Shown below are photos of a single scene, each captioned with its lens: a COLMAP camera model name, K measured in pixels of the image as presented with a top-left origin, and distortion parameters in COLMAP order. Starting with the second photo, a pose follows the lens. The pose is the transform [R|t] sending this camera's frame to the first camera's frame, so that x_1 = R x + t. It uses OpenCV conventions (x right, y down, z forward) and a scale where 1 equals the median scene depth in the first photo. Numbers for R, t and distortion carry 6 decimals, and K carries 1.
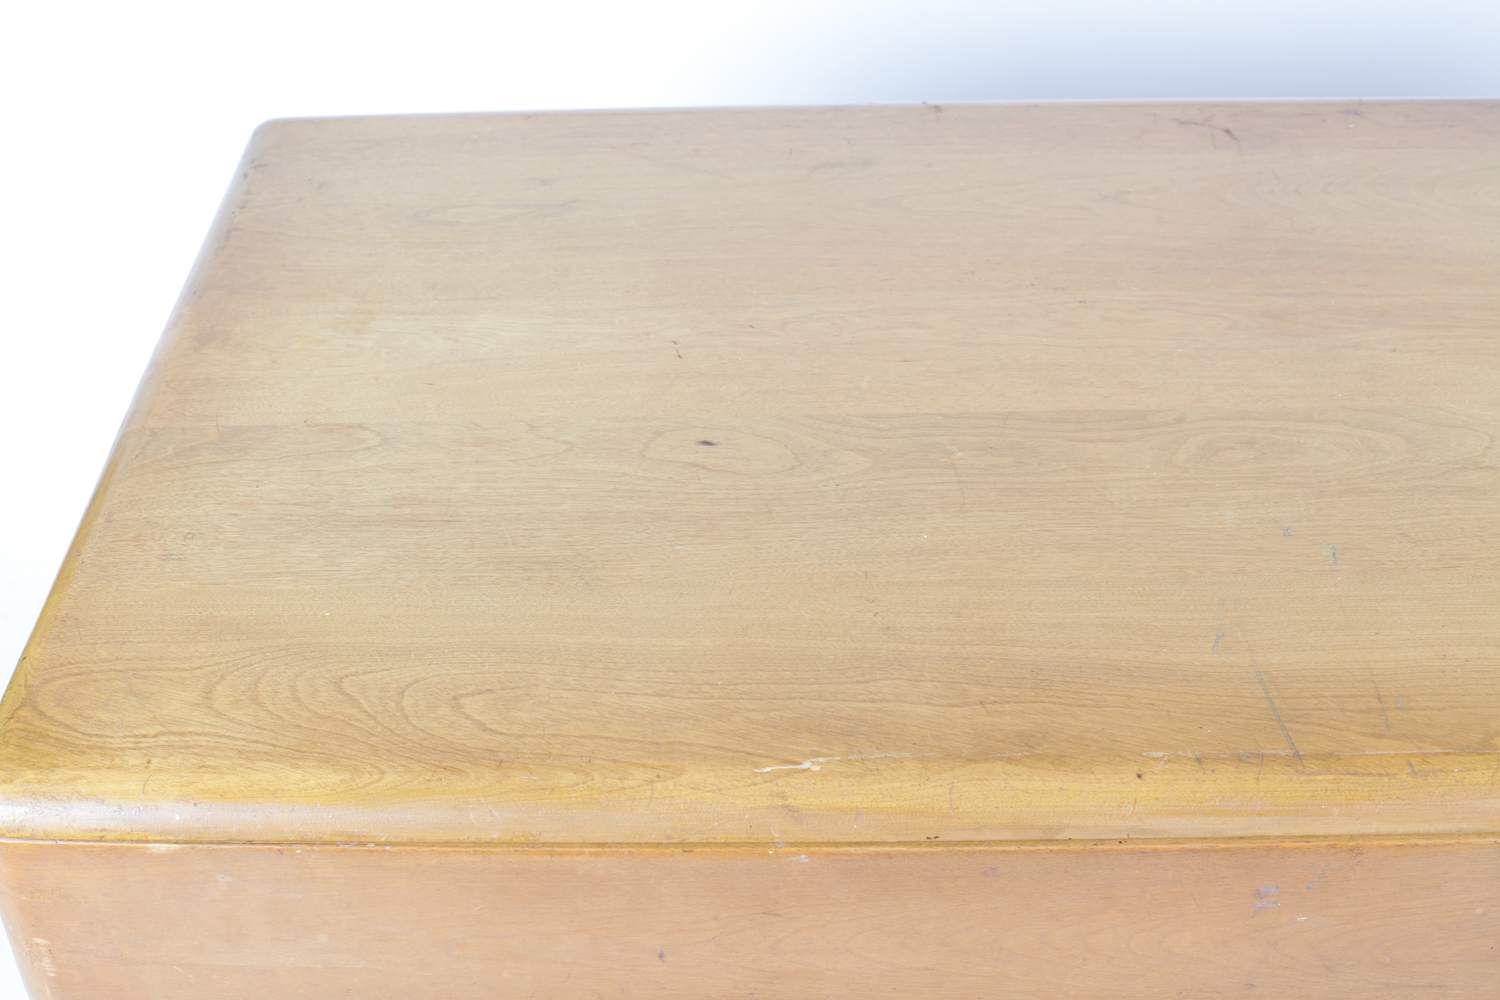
lens RADIAL K [[2260.2, 0, 741.7], [0, 2260.2, 498.6], [0, 0, 1]] dist [-0.154097, 0.000000]
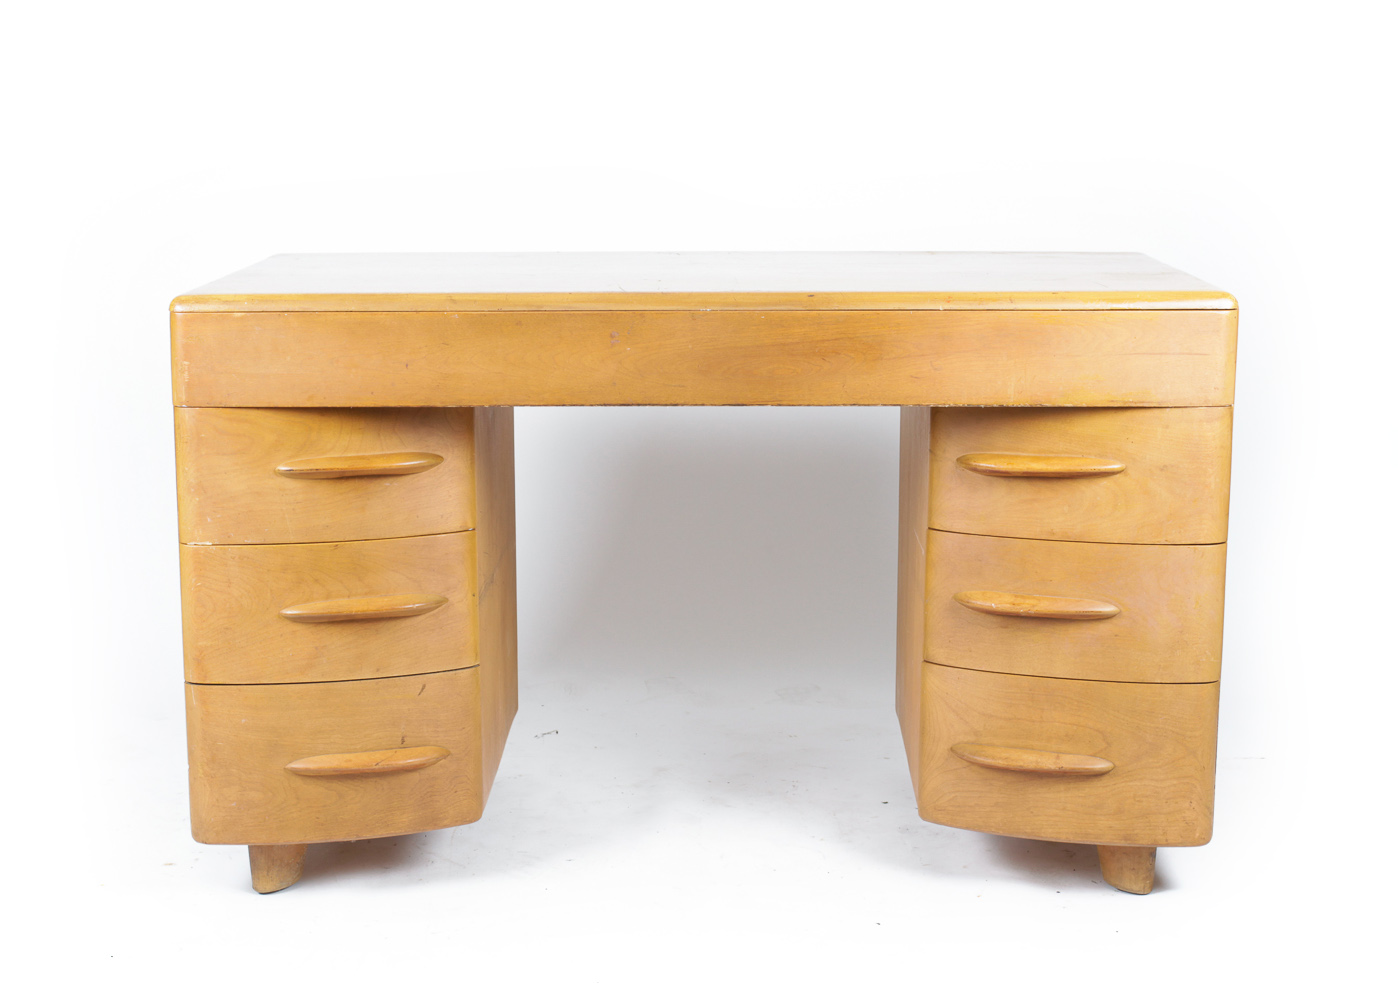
lens RADIAL K [[2355.7, 0, 647.6], [0, 2355.7, 468.0], [0, 0, 1]] dist [-0.140547, 0.000000]
pose [[0.999416, 0.033804, -0.005093, 0.273250], [-0.032485, 0.892713, -0.449453, 1.559855], [-0.010646, 0.449356, 0.893289, -1.523428]]
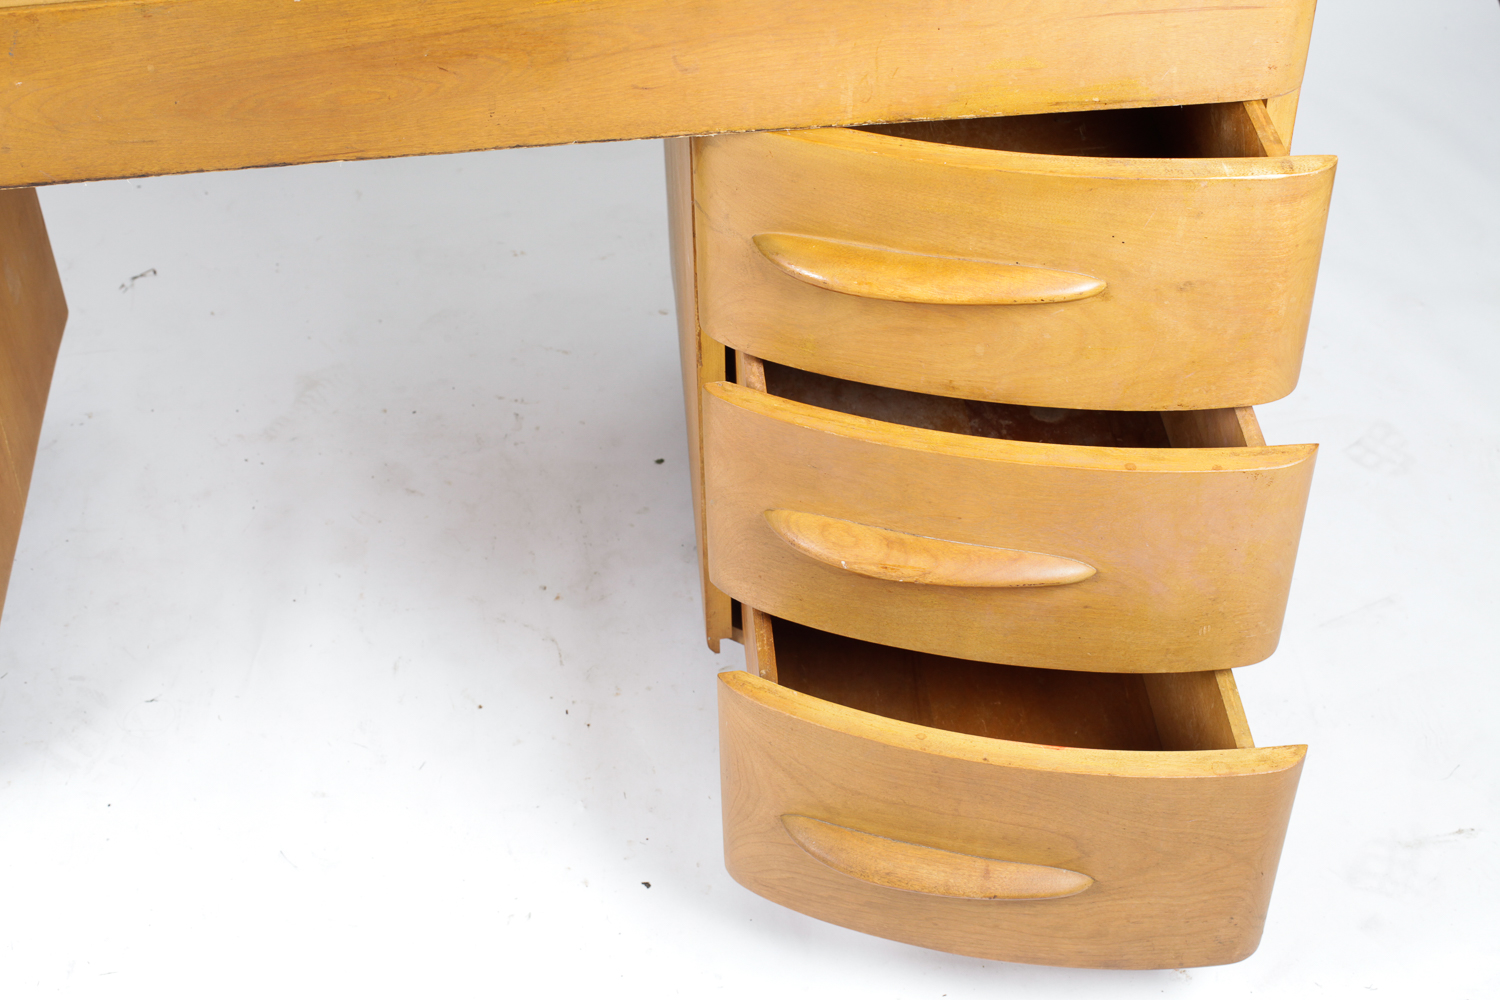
lens RADIAL K [[2260.2, 0, 771.1], [0, 2260.2, 540.2], [0, 0, 1]] dist [-0.154097, 0.000000]
pose [[0.992810, -0.067714, 0.098710, 0.504108], [0.055113, 0.990596, 0.125229, 0.292671], [-0.106262, -0.118889, 0.987205, -0.346567]]
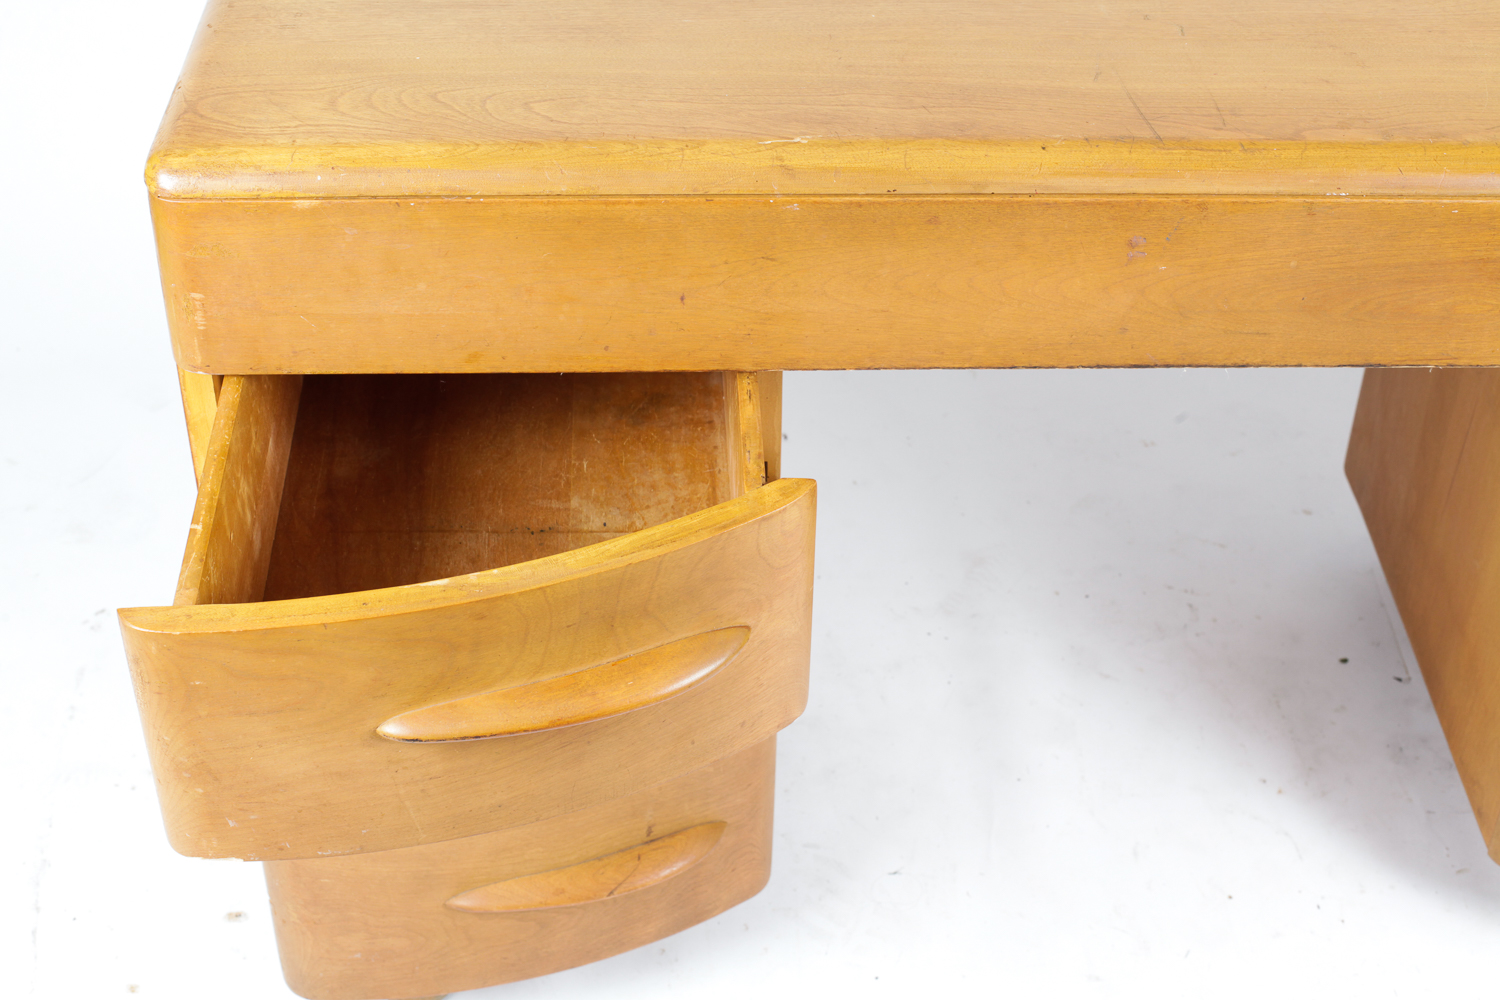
lens RADIAL K [[2260.2, 0, 736.5], [0, 2260.2, 496.3], [0, 0, 1]] dist [-0.154097, 0.000000]
pose [[0.997006, 0.002444, 0.077287, -0.100207], [-0.004684, 0.999574, 0.028818, 0.265376], [-0.077184, -0.029094, 0.996592, -0.306719]]
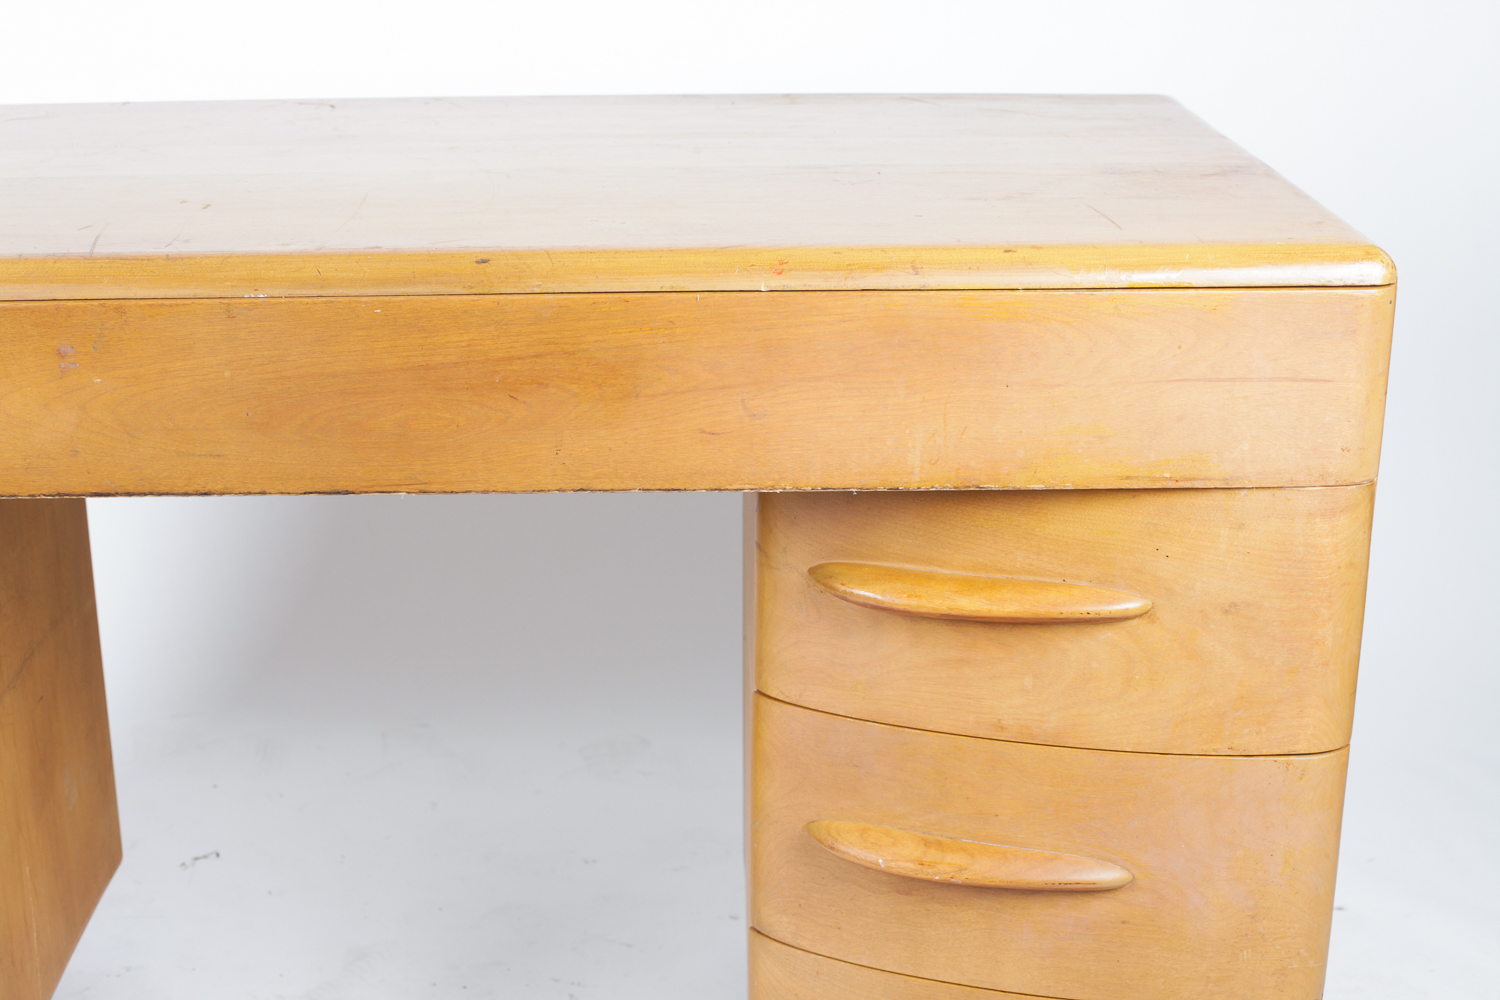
lens RADIAL K [[2260.2, 0, 757.9], [0, 2260.2, 496.3], [0, 0, 1]] dist [-0.154097, 0.000000]
pose [[0.998319, 0.018578, 0.054891, 0.531707], [-0.000556, 0.950245, -0.311503, 0.621517], [-0.057947, 0.310949, 0.948659, -0.260839]]
